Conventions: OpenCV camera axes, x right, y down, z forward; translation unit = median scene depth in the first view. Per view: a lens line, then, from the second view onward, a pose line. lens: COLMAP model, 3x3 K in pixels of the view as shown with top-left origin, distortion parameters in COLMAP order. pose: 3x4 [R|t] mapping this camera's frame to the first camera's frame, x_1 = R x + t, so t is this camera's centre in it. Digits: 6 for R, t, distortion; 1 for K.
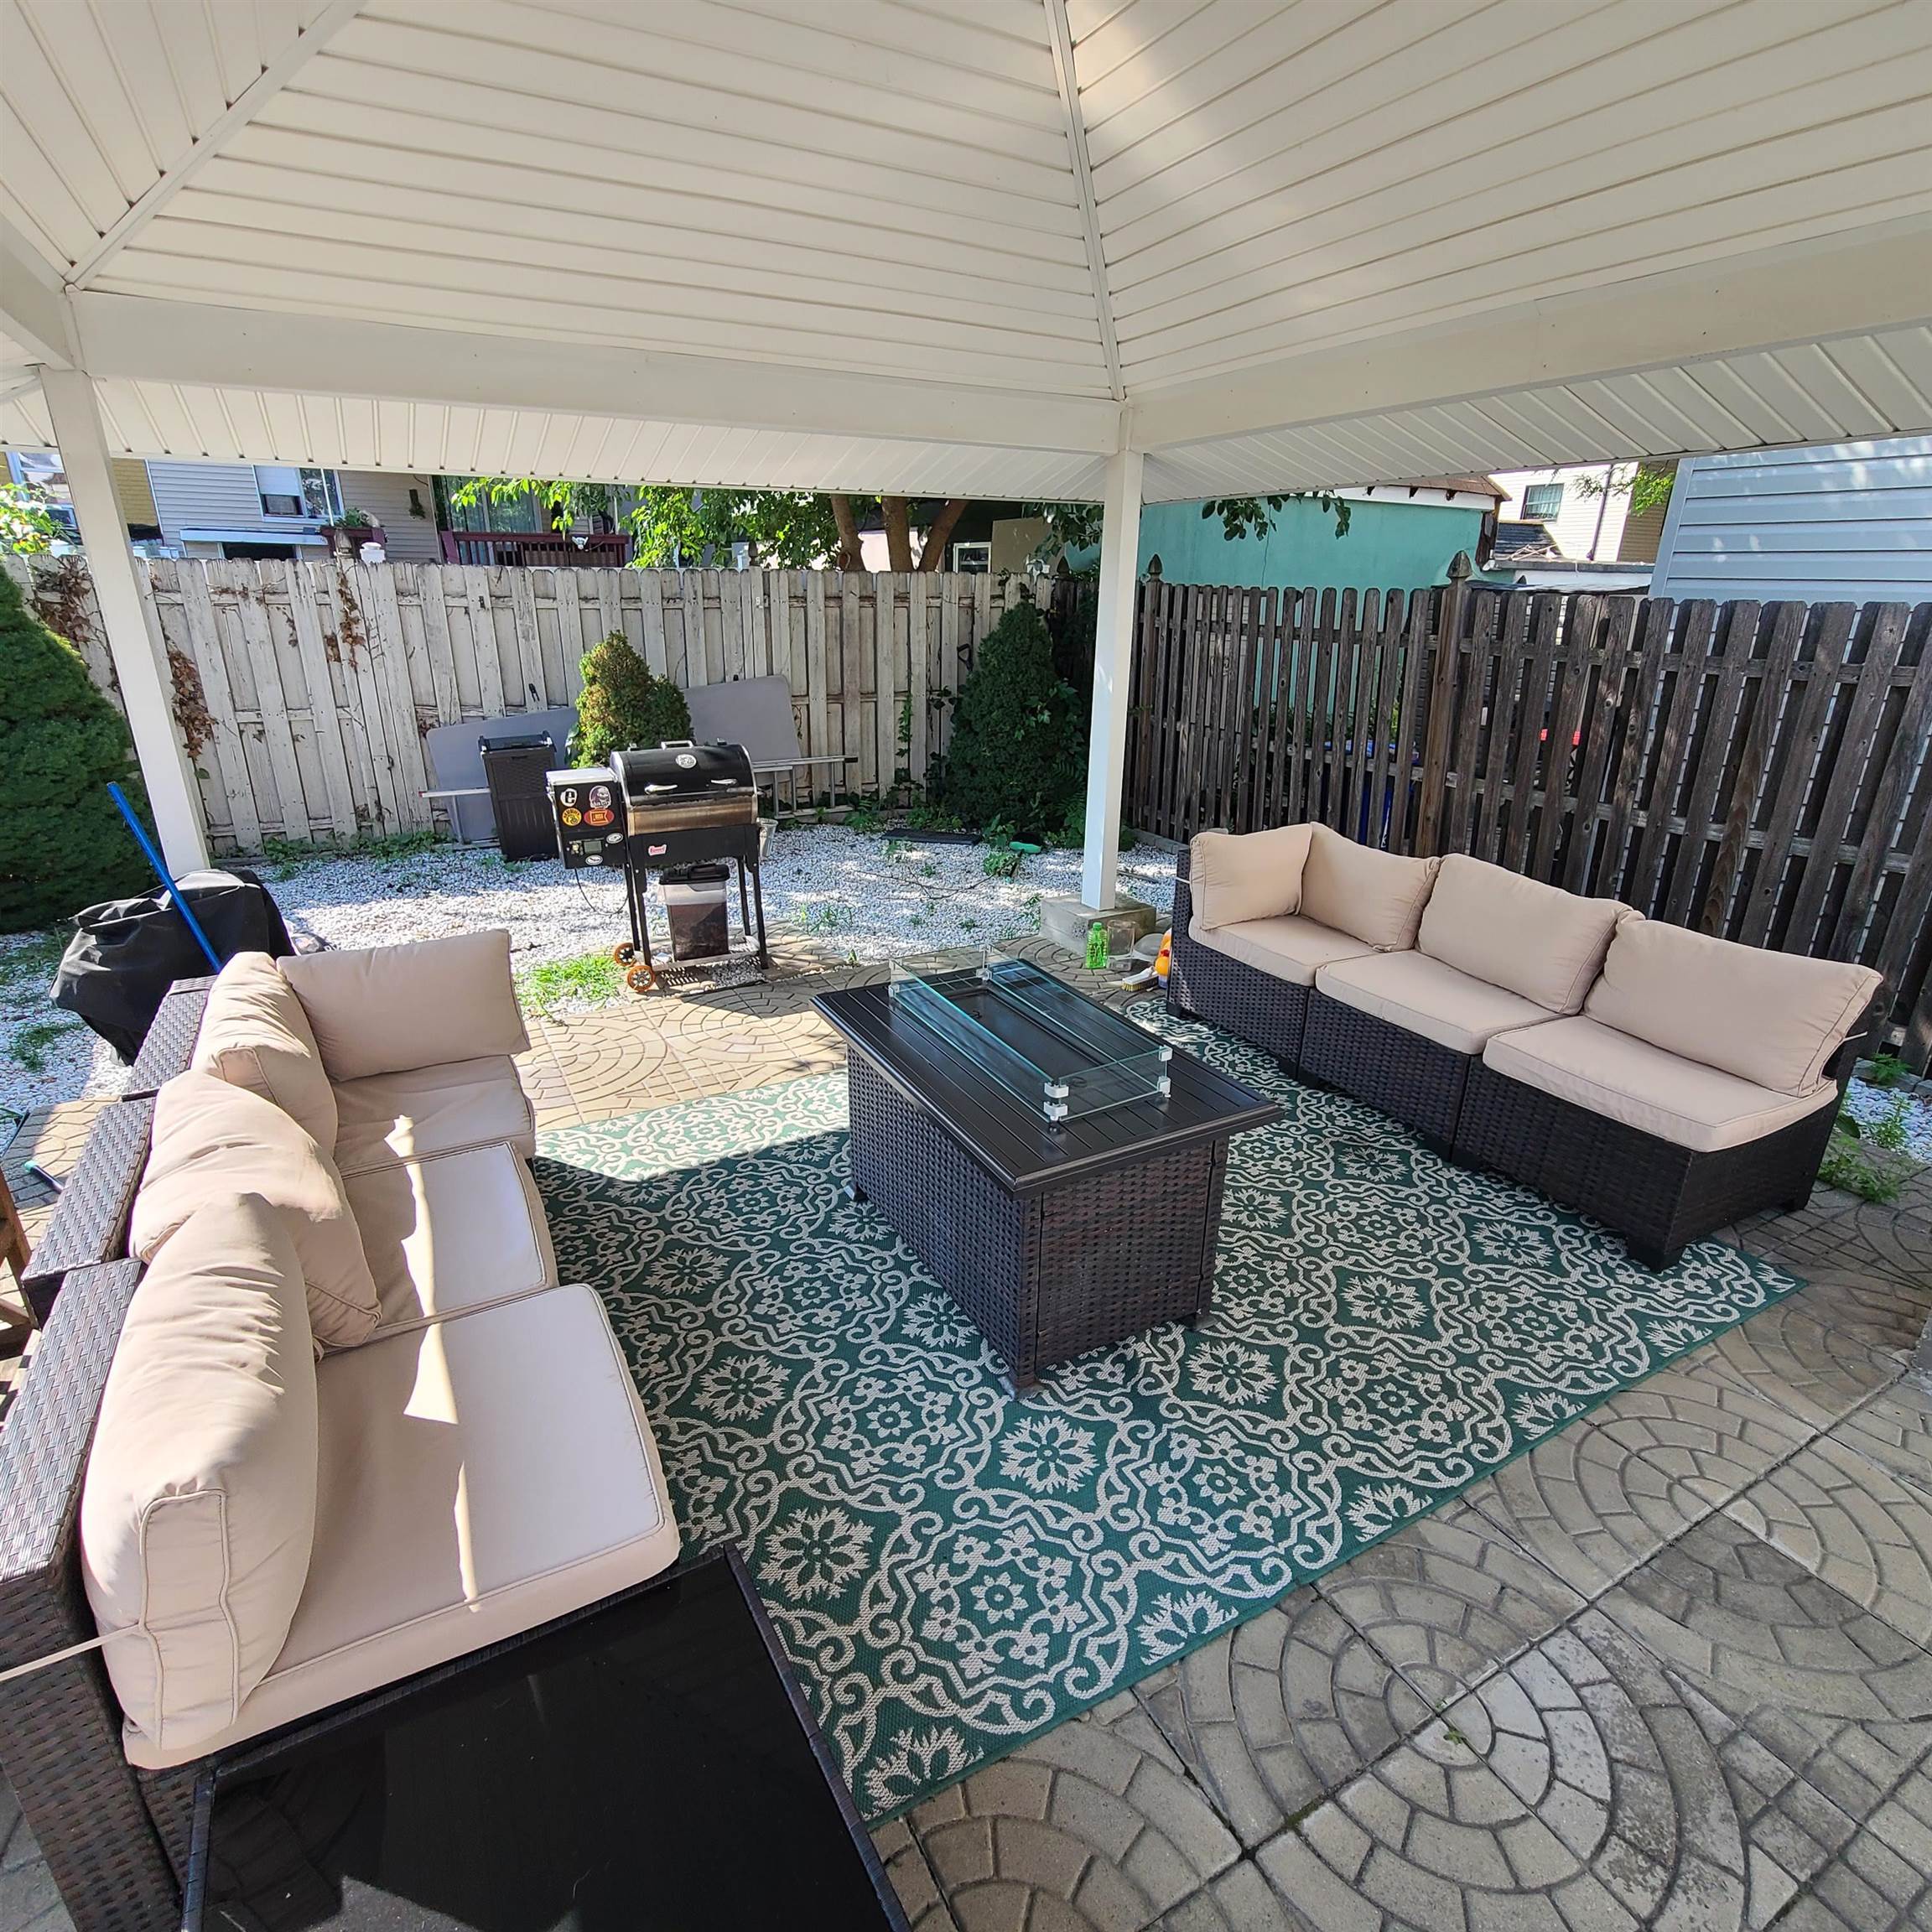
lens RADIAL K [[1050.8, 0, 950.1], [0, 1050.8, 983.8], [0, 0, 1]] dist [0.001893, -0.001806]
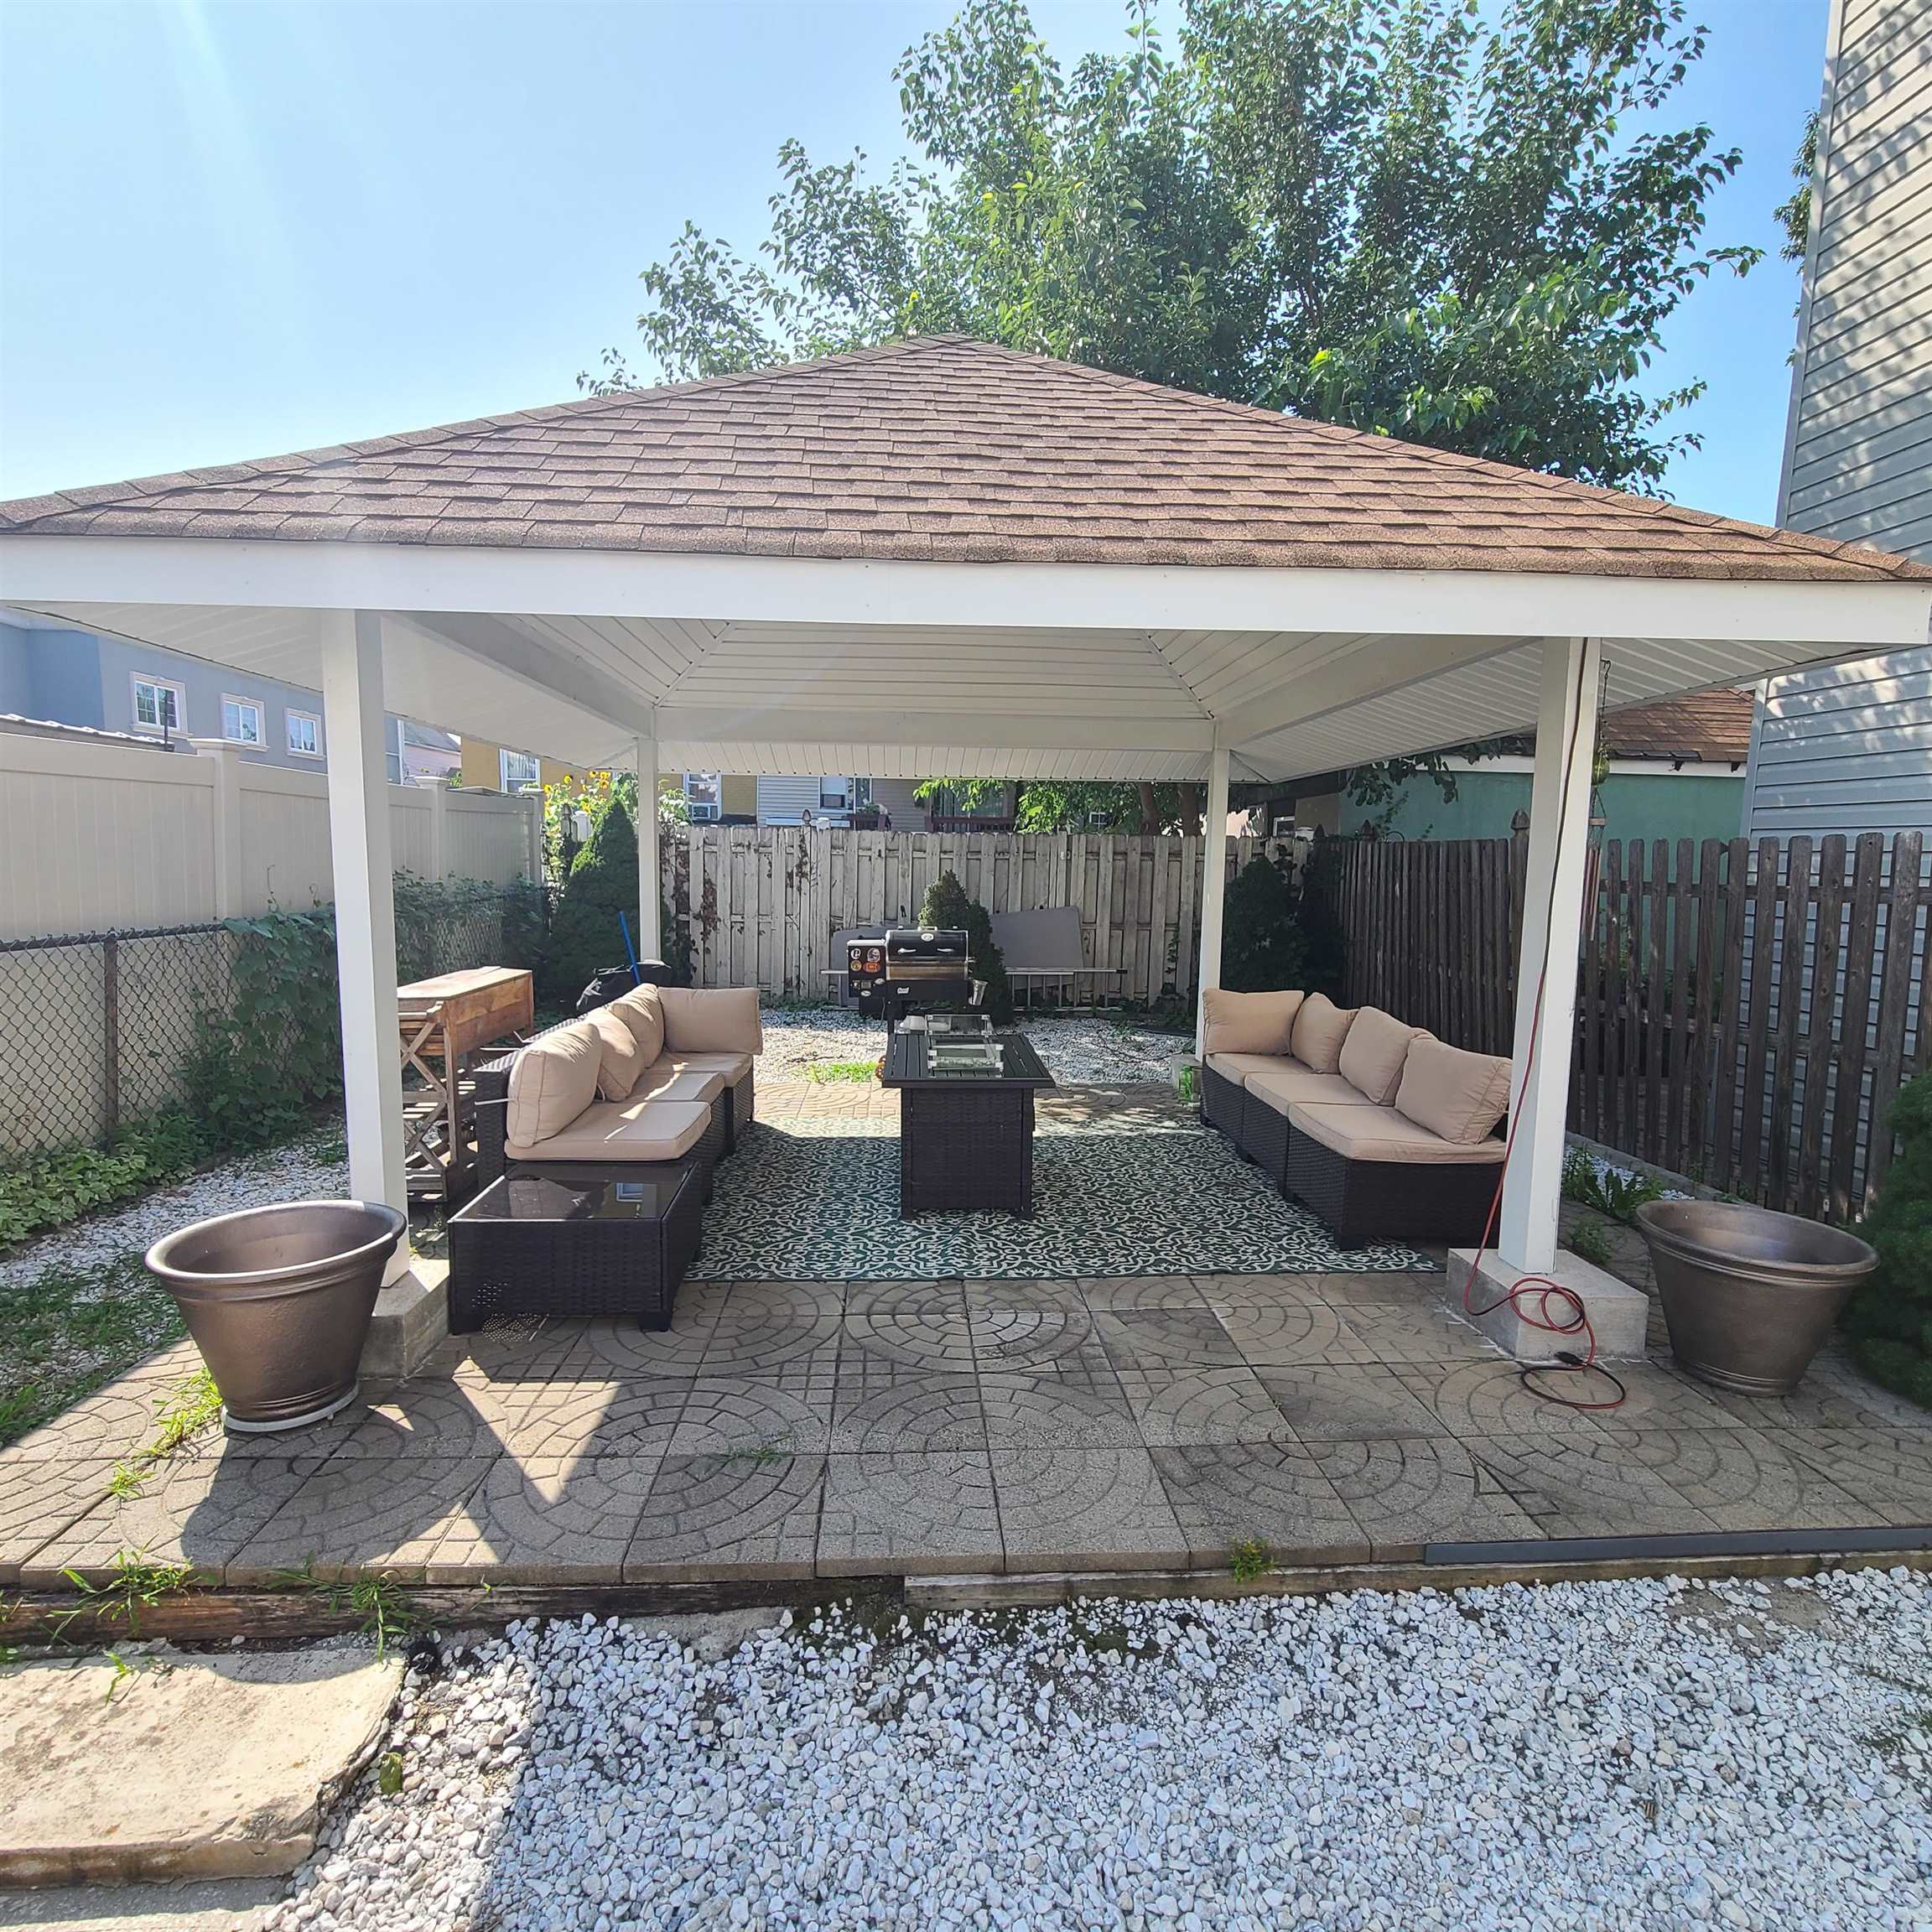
lens RADIAL K [[1050.8, 0, 950.1], [0, 1050.8, 983.8], [0, 0, 1]] dist [0.001893, -0.001806]
pose [[0.899017, 0.056565, -0.434244, 0.489681], [-0.163324, 0.963385, -0.212639, 0.195060], [0.406316, 0.262088, 0.875338, -0.375569]]
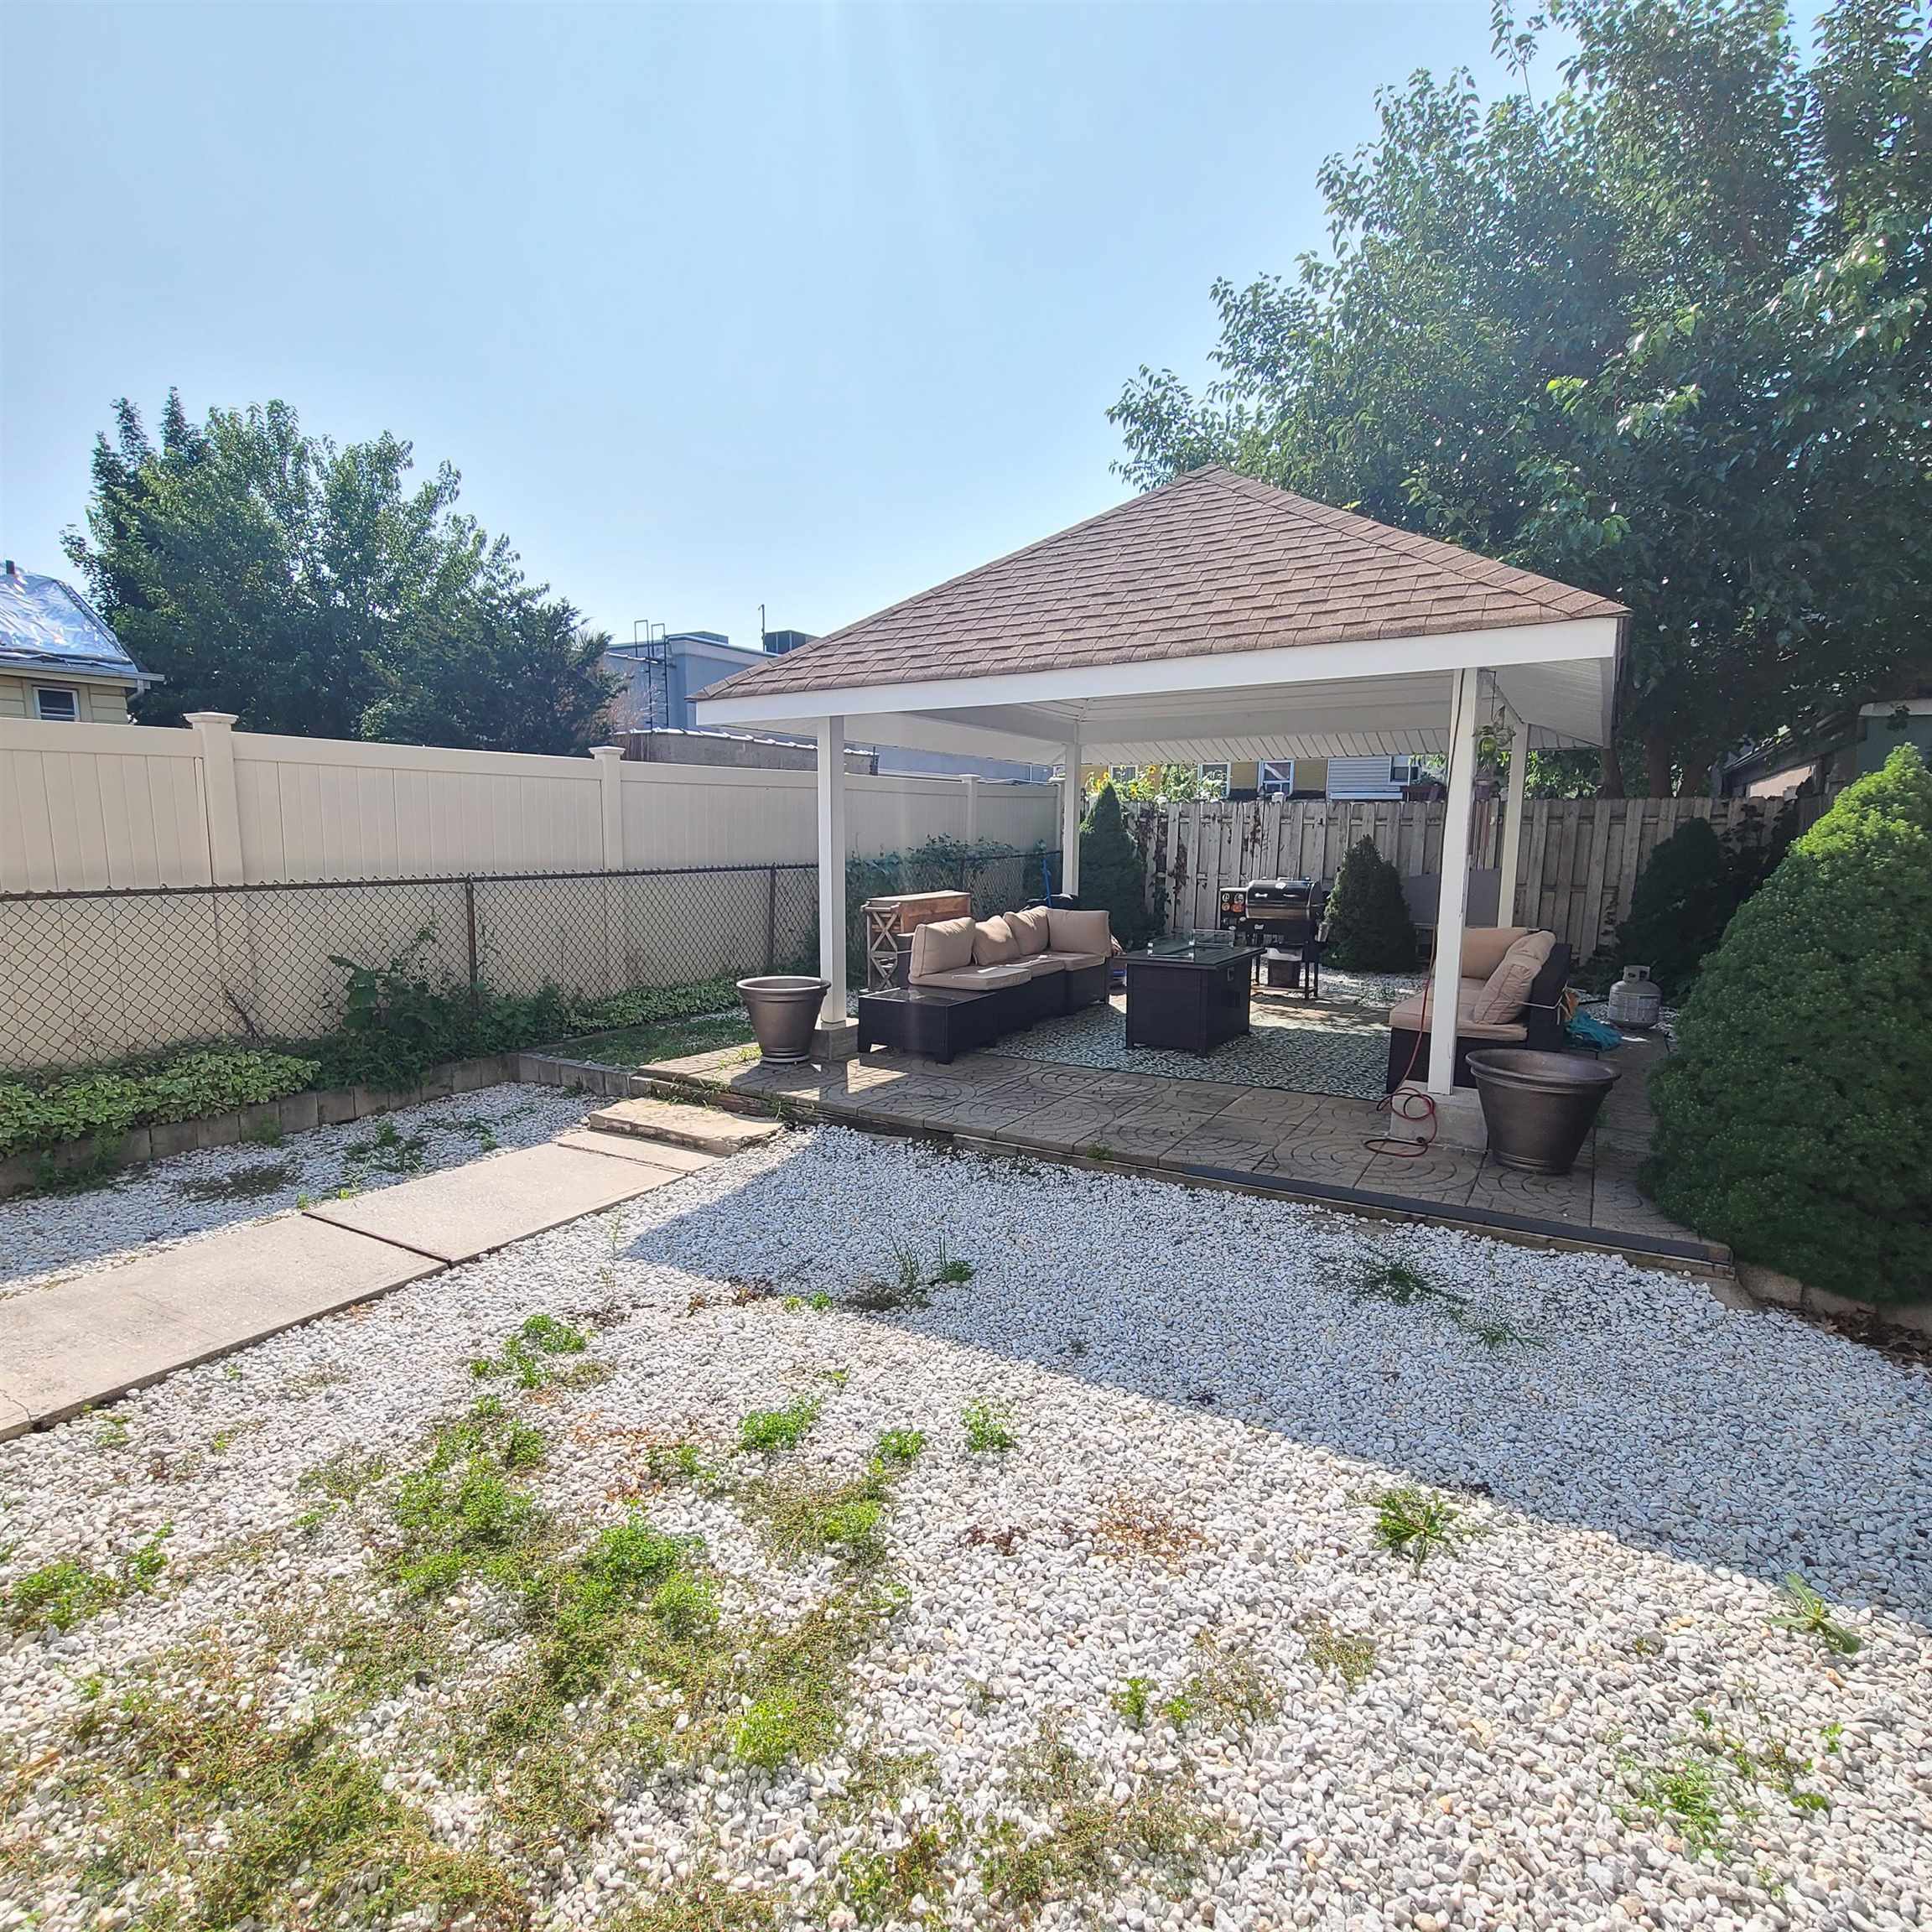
lens RADIAL K [[1050.8, 0, 950.1], [0, 1050.8, 983.8], [0, 0, 1]] dist [0.001893, -0.001806]
pose [[0.492519, 0.119328, -0.862082, 1.234423], [-0.311229, 0.949201, -0.046423, 0.266776], [0.812750, 0.291169, 0.504637, -0.498044]]
